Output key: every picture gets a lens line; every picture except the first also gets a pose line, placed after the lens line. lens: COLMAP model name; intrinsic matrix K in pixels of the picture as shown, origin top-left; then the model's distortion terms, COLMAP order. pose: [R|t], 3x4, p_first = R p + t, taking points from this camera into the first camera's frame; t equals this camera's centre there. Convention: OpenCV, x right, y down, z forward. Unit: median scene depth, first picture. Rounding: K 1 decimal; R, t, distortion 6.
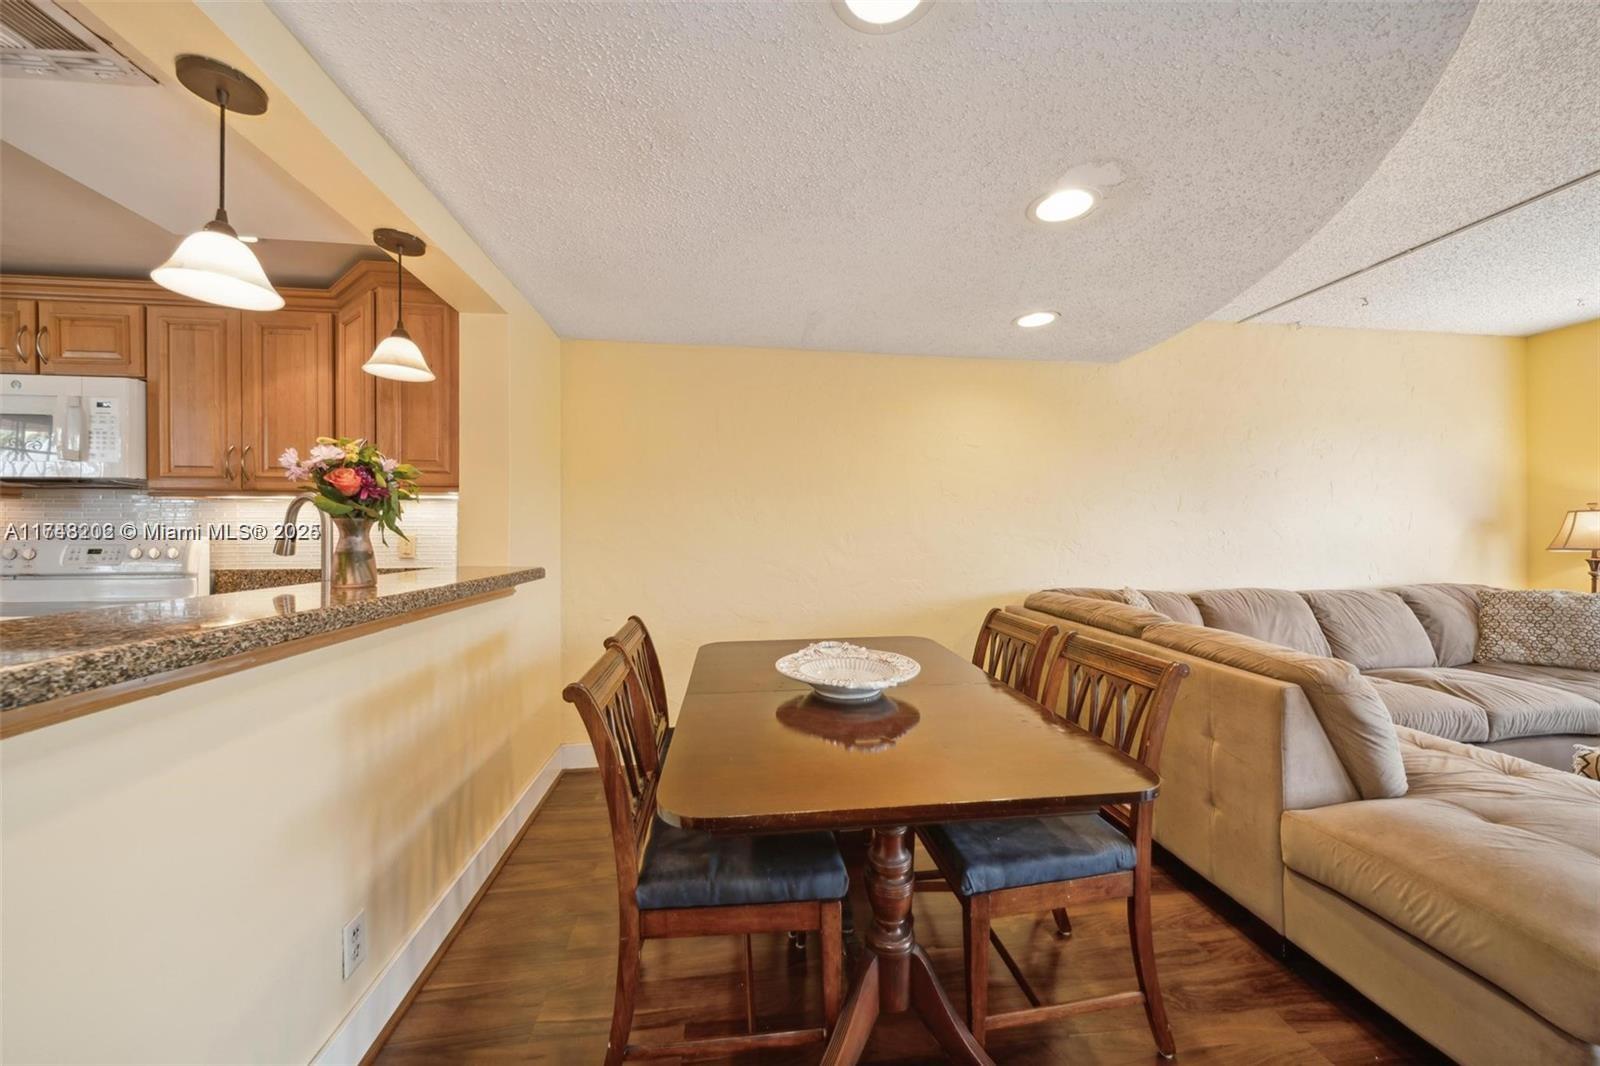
lens RADIAL K [[565.2, 0, 797.4], [0, 565.2, 528.9], [0, 0, 1]] dist [0.014629, -0.004574]
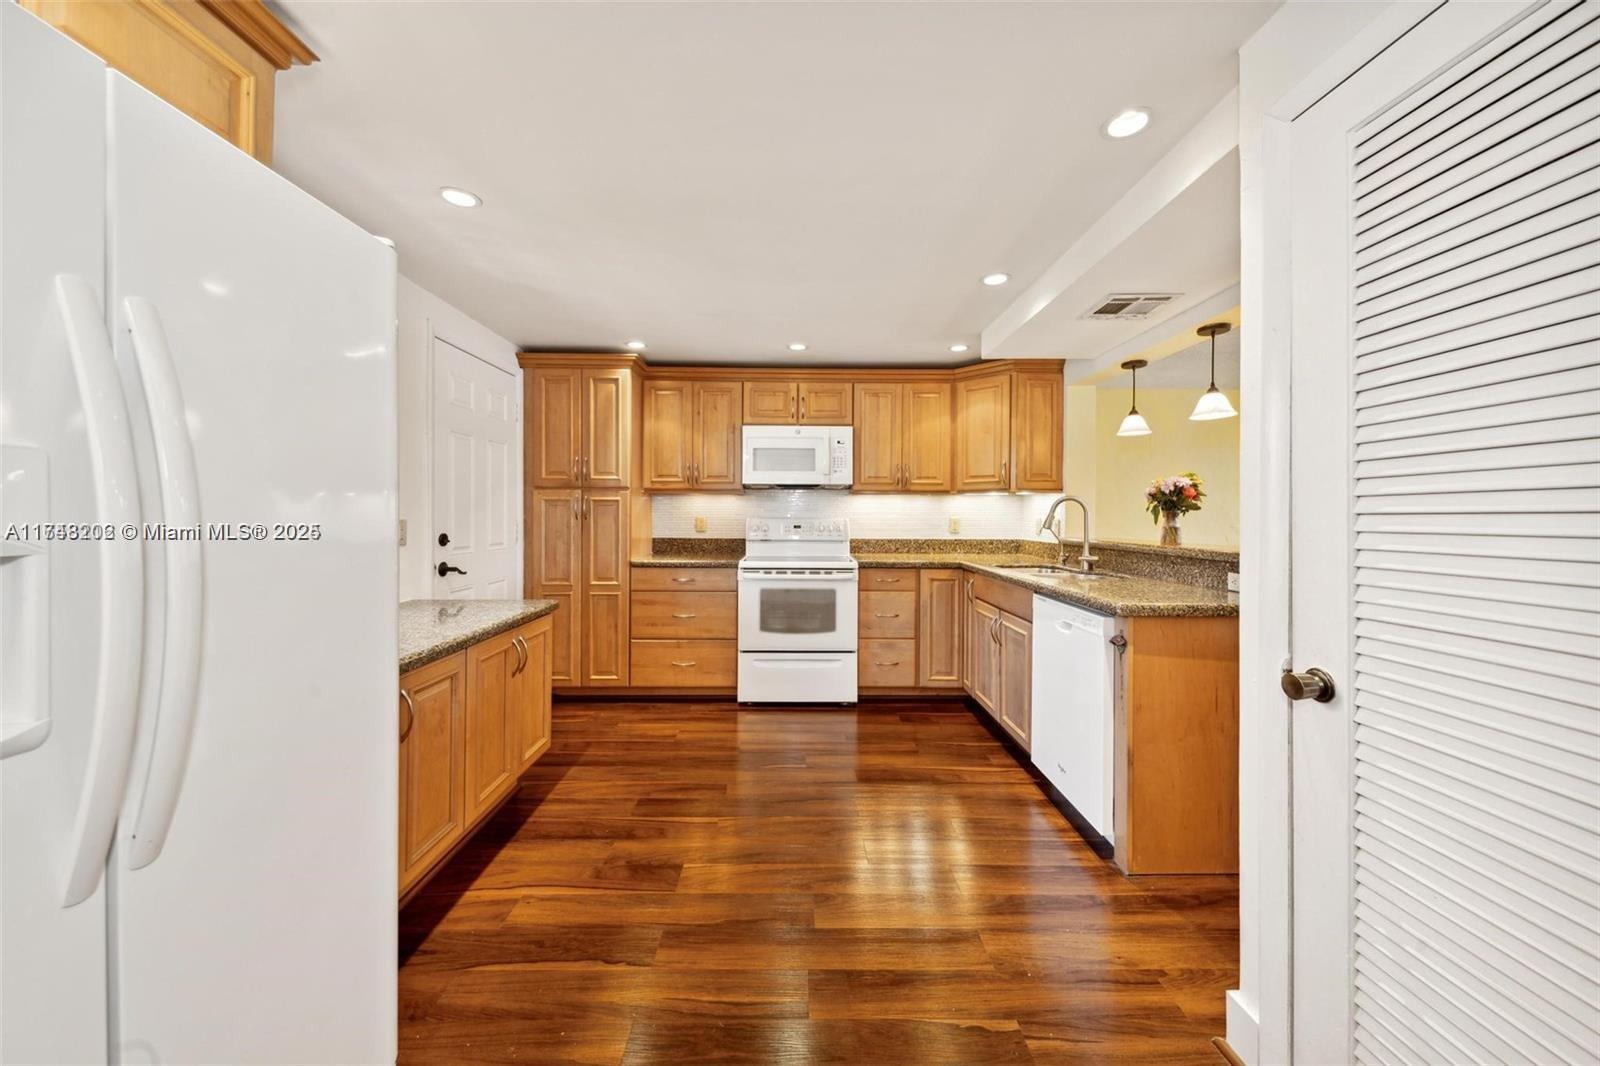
lens RADIAL K [[565.2, 0, 800.3], [0, 565.2, 518.6], [0, 0, 1]] dist [0.014629, -0.004574]
pose [[0.993531, 0.006170, -0.113390, -1.157121], [-0.004990, 0.999930, 0.010689, -0.002503], [0.113448, -0.010054, 0.993493, -0.738680]]
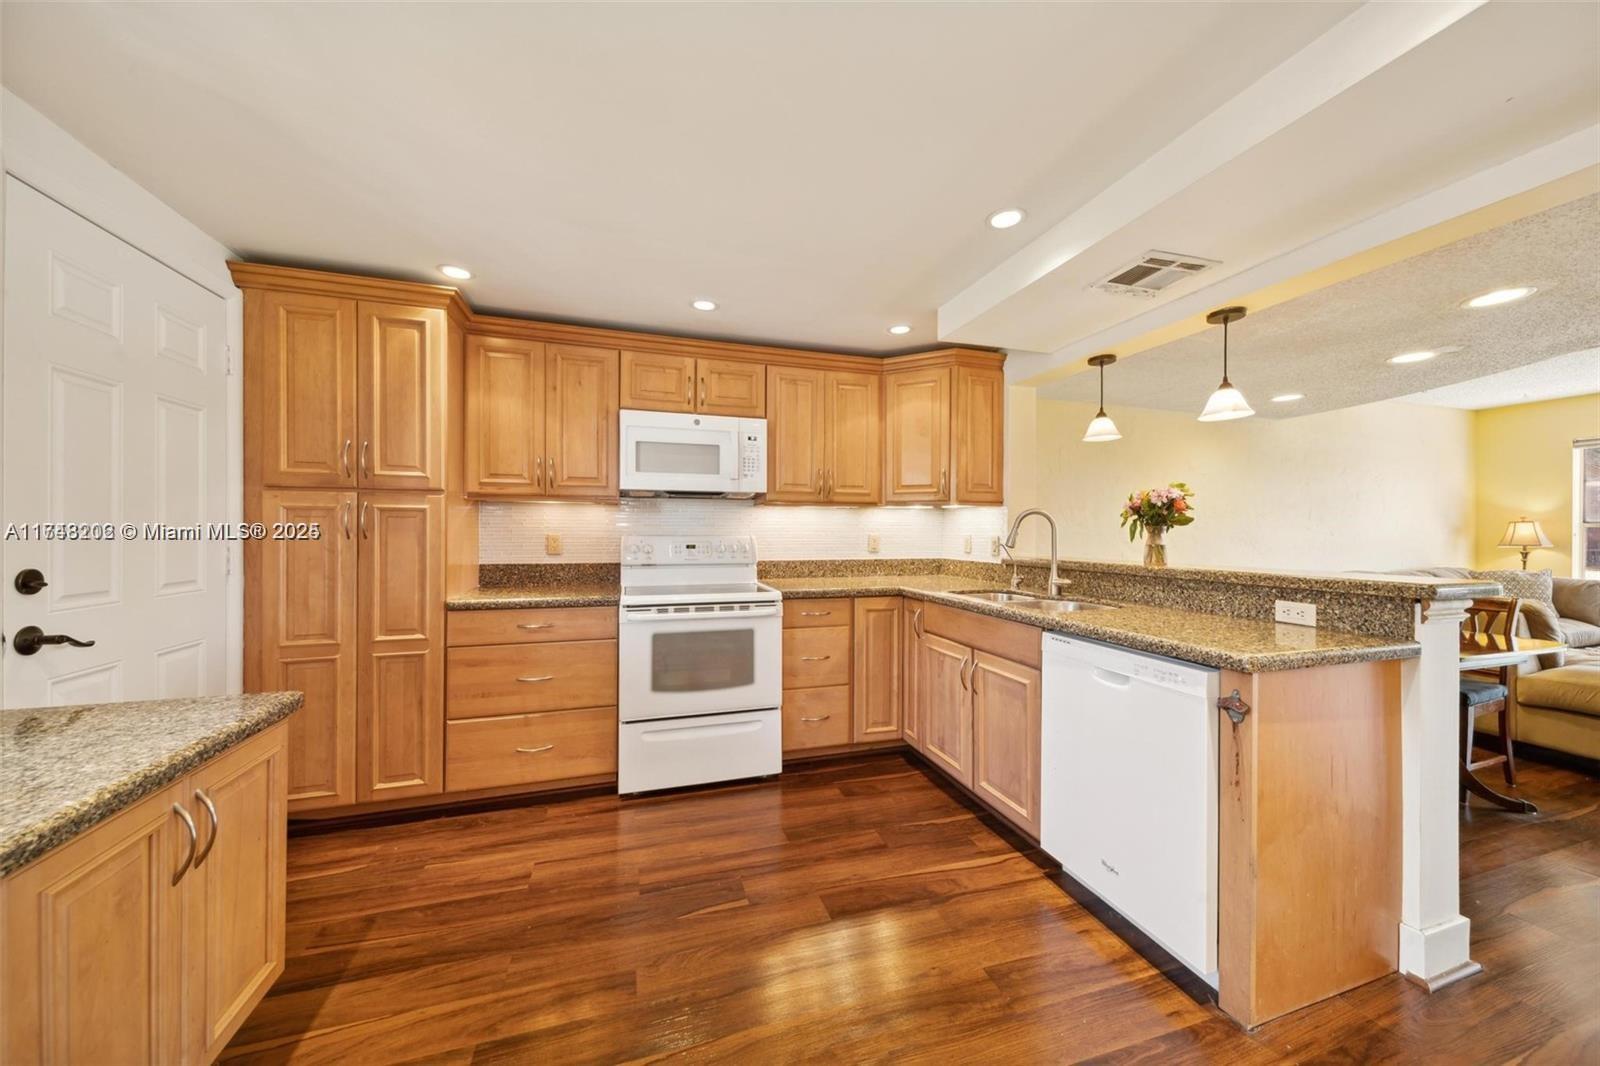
lens RADIAL K [[565.2, 0, 804.2], [0, 565.2, 531.9], [0, 0, 1]] dist [0.014629, -0.004574]
pose [[0.984098, 0.003876, 0.177587, -1.350984], [-0.004768, 0.999978, 0.004599, -0.001367], [-0.177565, -0.005372, 0.984094, -0.354741]]
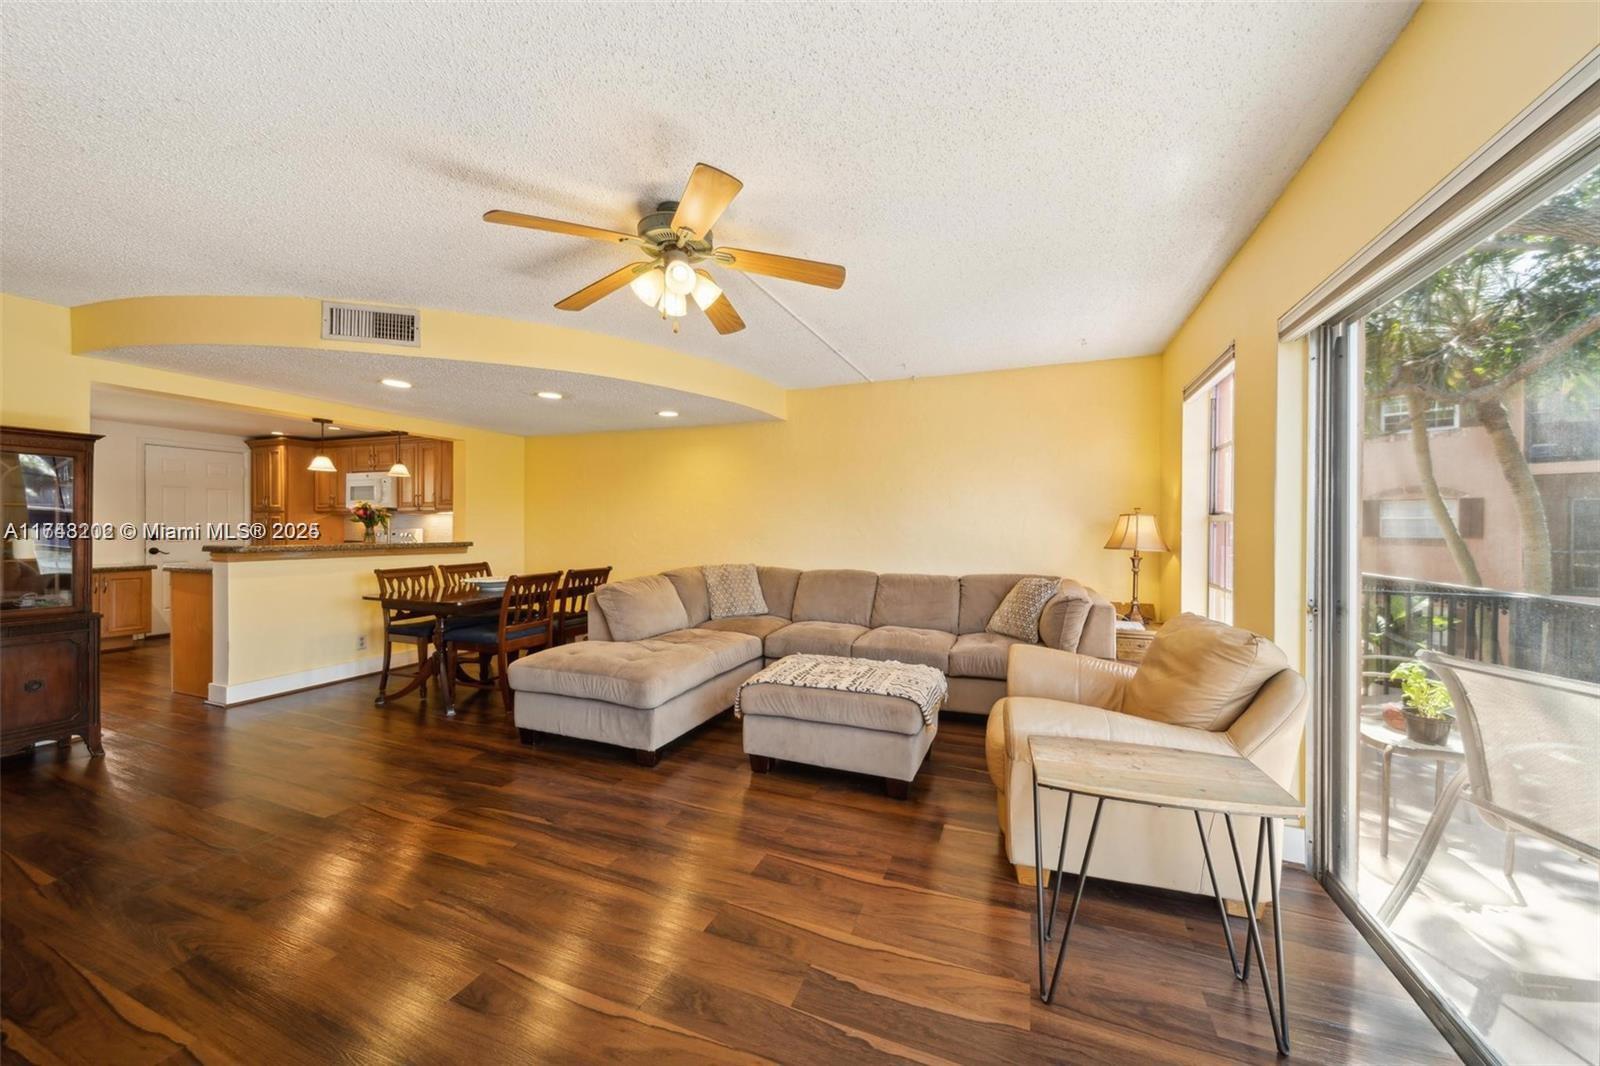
lens RADIAL K [[565.2, 0, 805.1], [0, 565.2, 531.3], [0, 0, 1]] dist [0.014629, -0.004574]
pose [[0.874769, 0.009044, -0.484456, 1.983865], [-0.004642, 0.999936, 0.010285, -0.010706], [0.484518, -0.006748, 0.874755, -0.455066]]
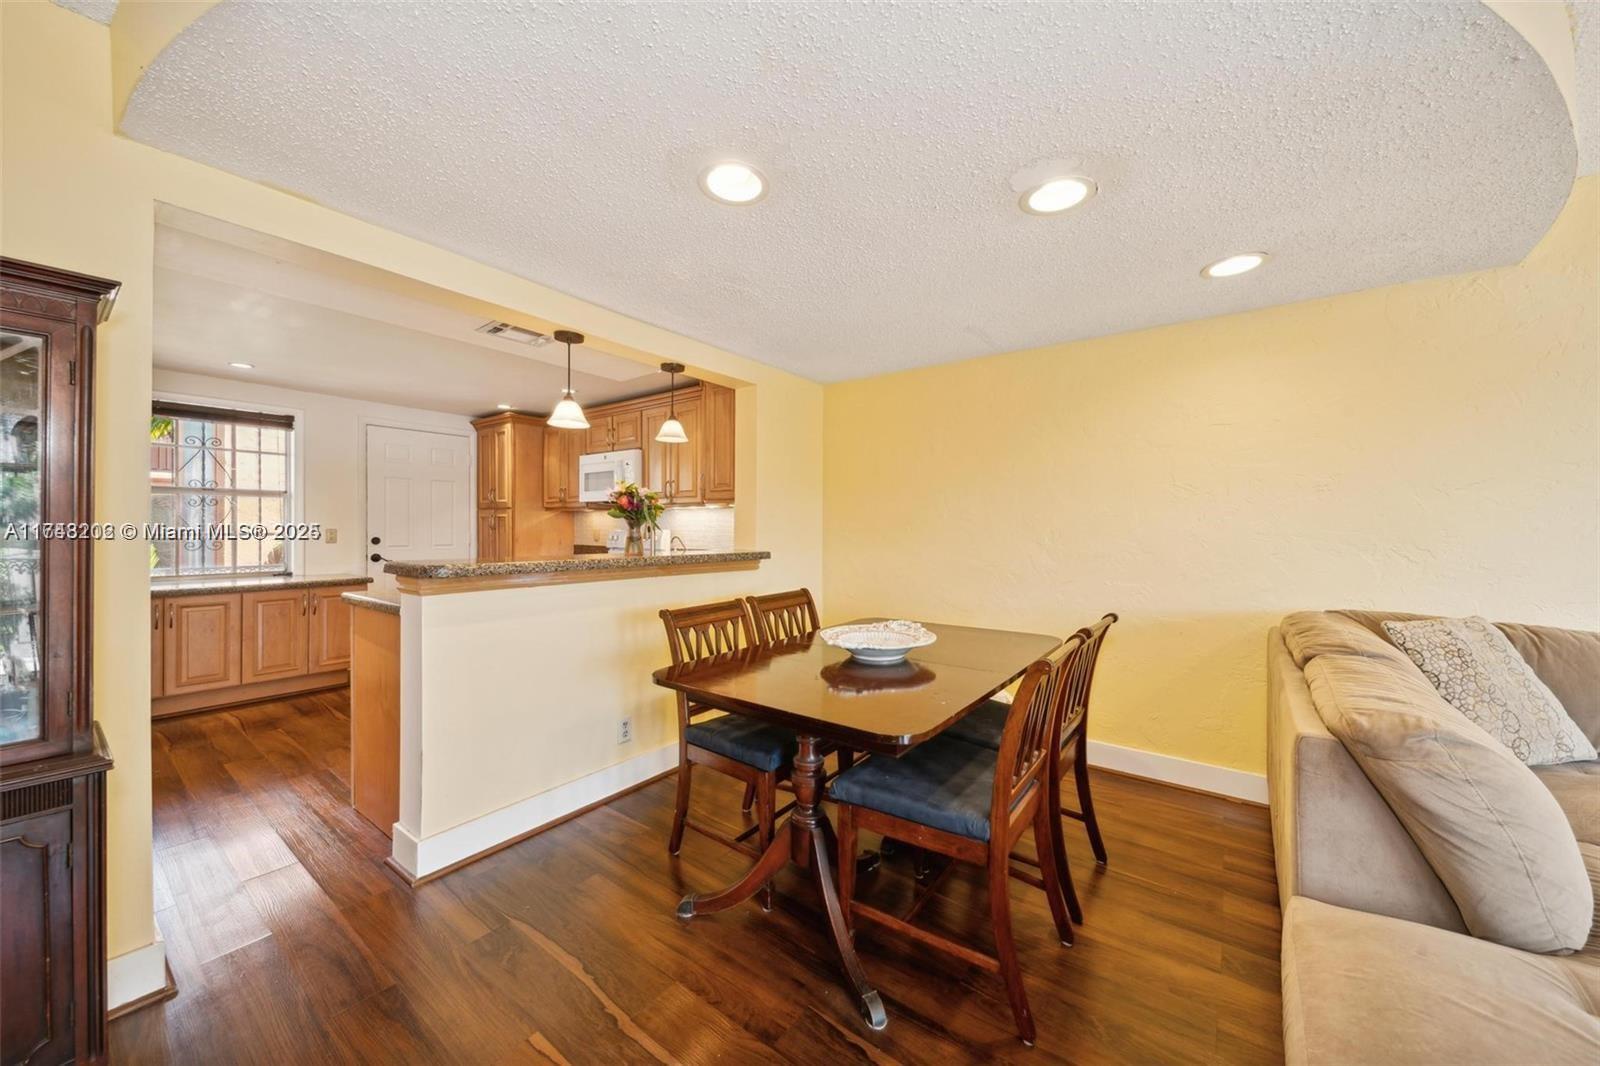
lens RADIAL K [[565.2, 0, 805.9], [0, 565.2, 535.1], [0, 0, 1]] dist [0.014629, -0.004574]
pose [[0.720762, 0.012956, -0.693061, 0.634320], [-0.002815, 0.999872, 0.015764, 0.000650], [0.693176, -0.009411, 0.720707, -0.004099]]
